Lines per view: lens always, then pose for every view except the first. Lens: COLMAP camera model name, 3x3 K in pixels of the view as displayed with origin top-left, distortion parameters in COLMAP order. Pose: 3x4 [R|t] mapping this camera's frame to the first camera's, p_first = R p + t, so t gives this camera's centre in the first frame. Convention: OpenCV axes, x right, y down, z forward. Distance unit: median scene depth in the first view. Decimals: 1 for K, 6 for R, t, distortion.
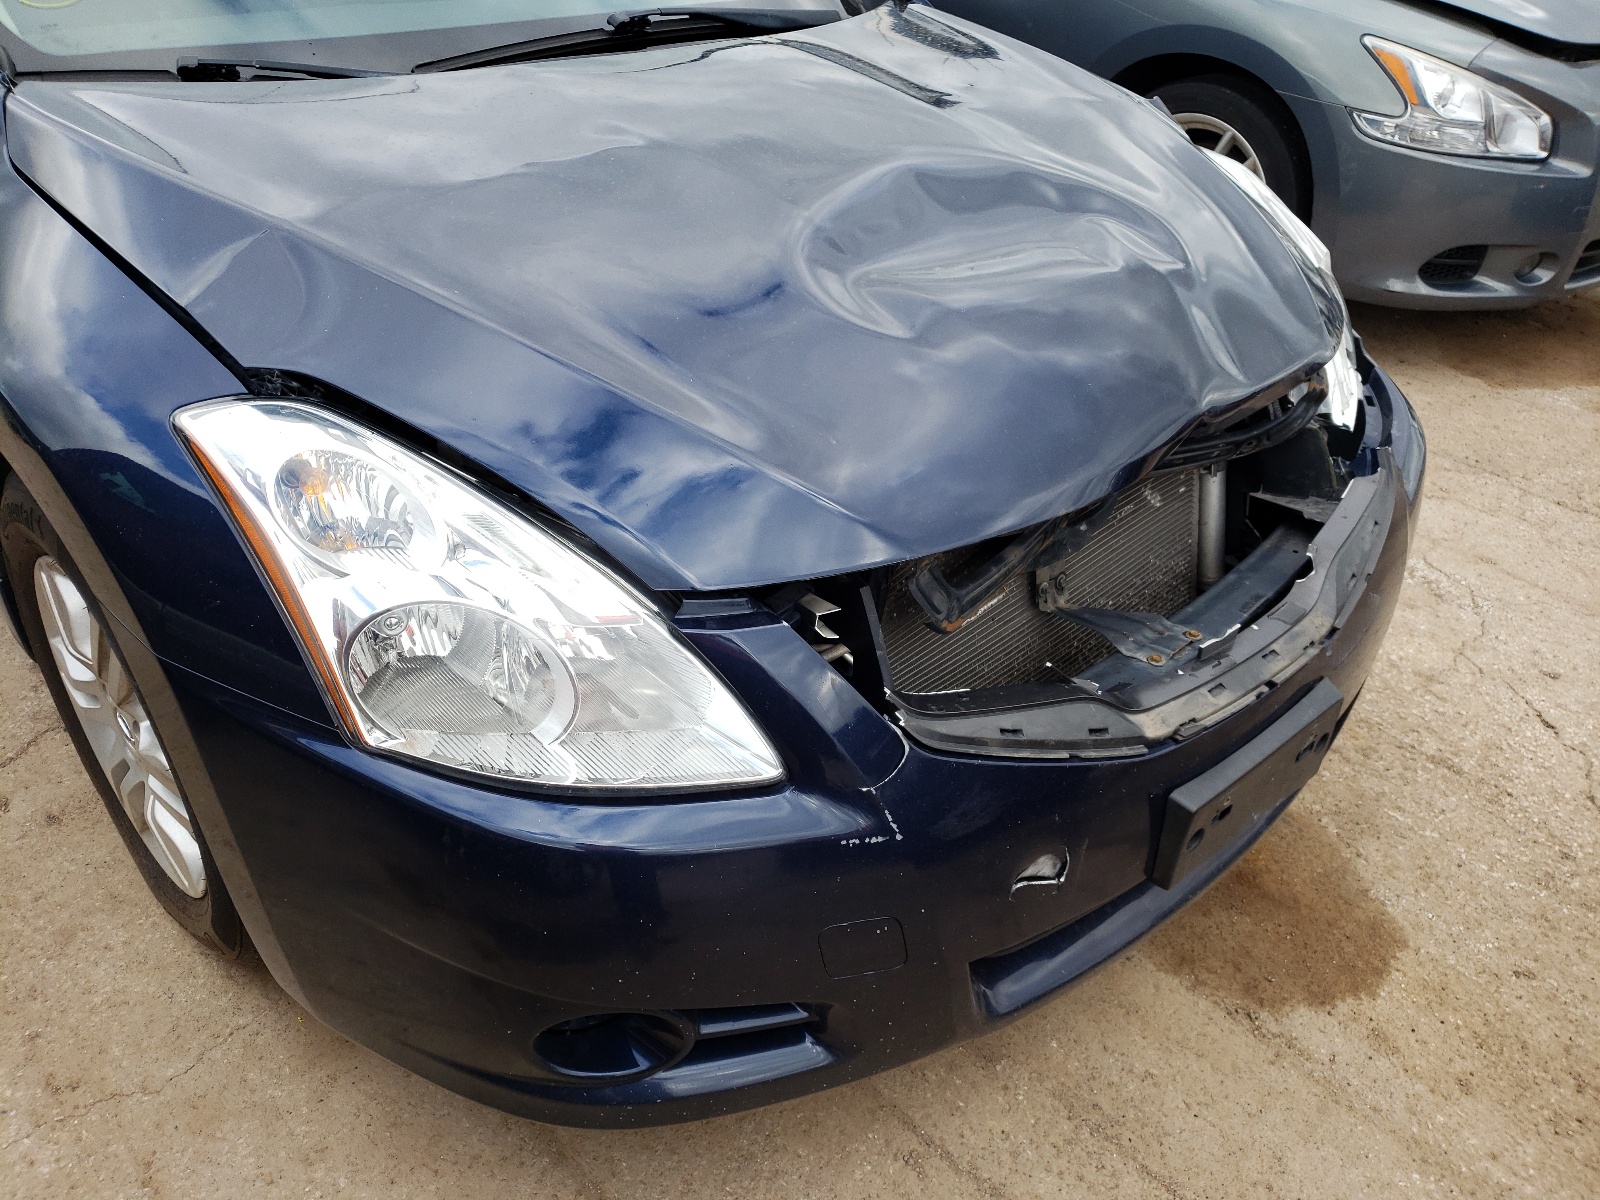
lens RADIAL K [[1226.6, 0, 800.3], [0, 1226.6, 606.1], [0, 0, 1]] dist [0.009158, 0.014572]
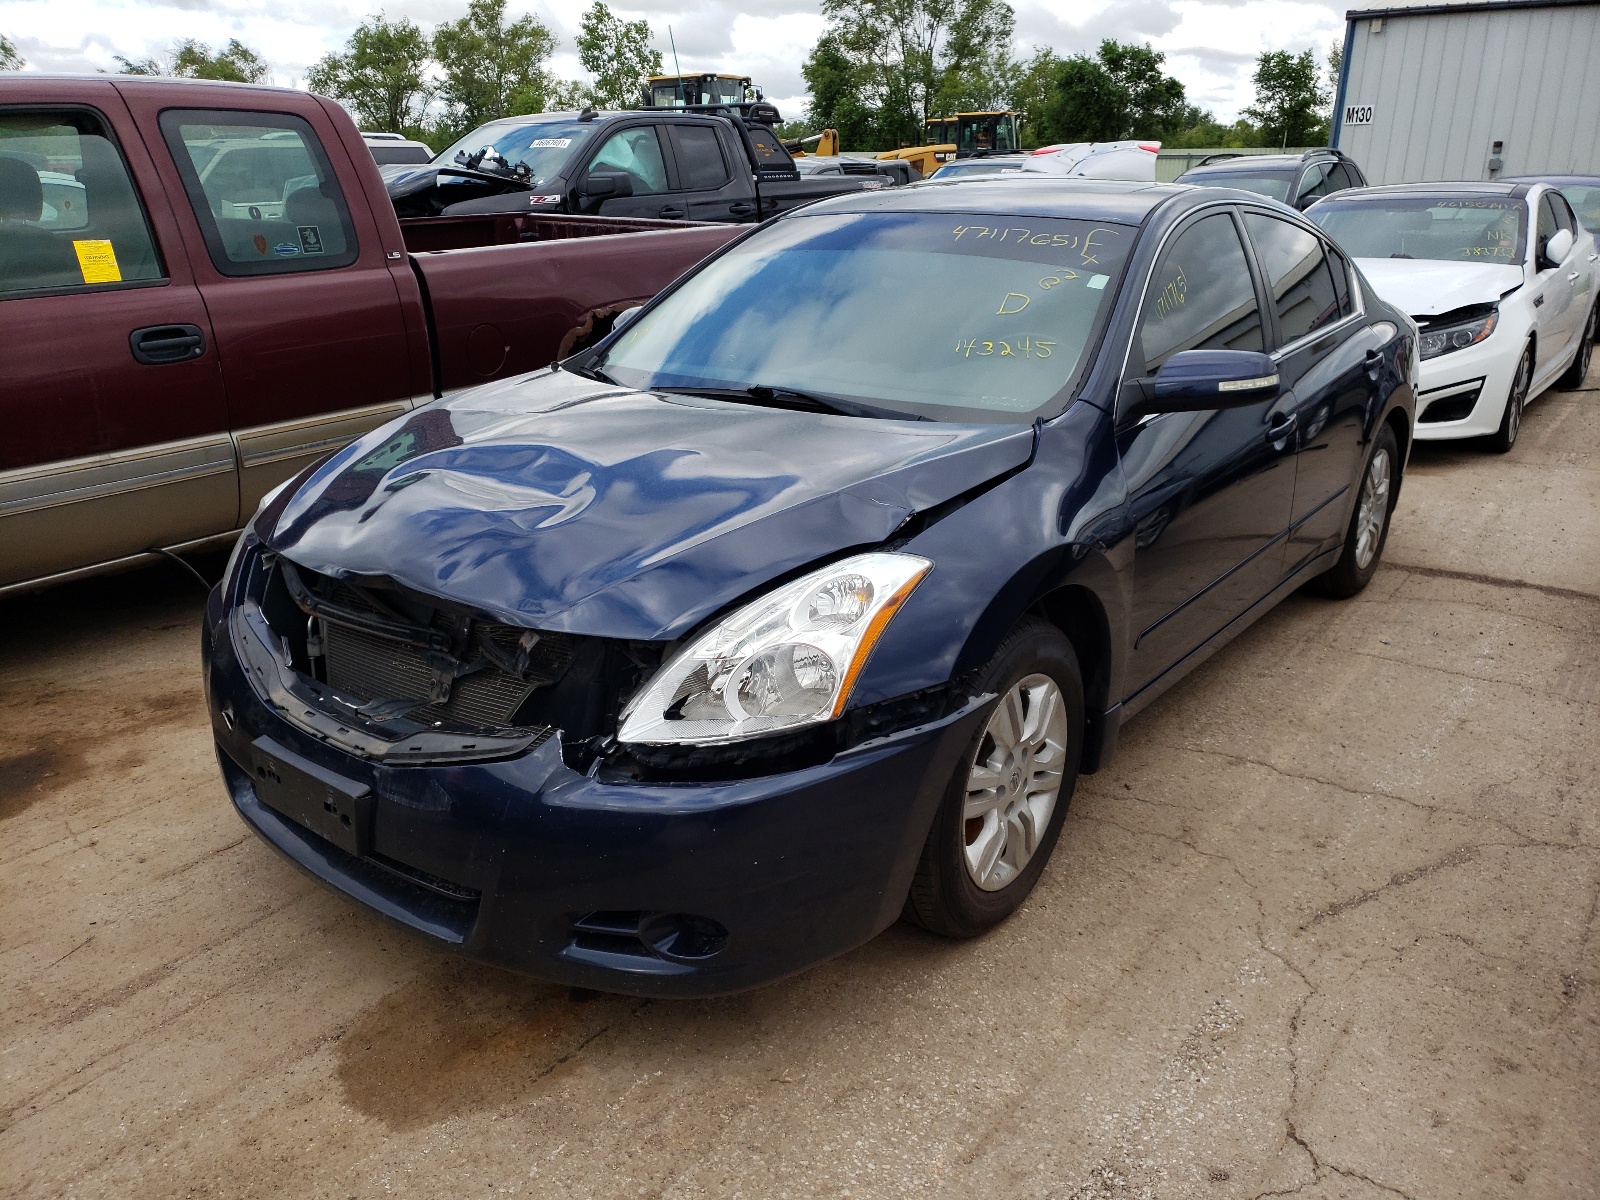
lens RADIAL K [[1226.6, 0, 800.3], [0, 1226.6, 606.1], [0, 0, 1]] dist [0.009158, 0.014572]
pose [[0.187435, 0.252758, -0.949200, 1.655568], [-0.552299, 0.826229, 0.110952, -0.501227], [0.812301, 0.503447, 0.294462, 0.790100]]
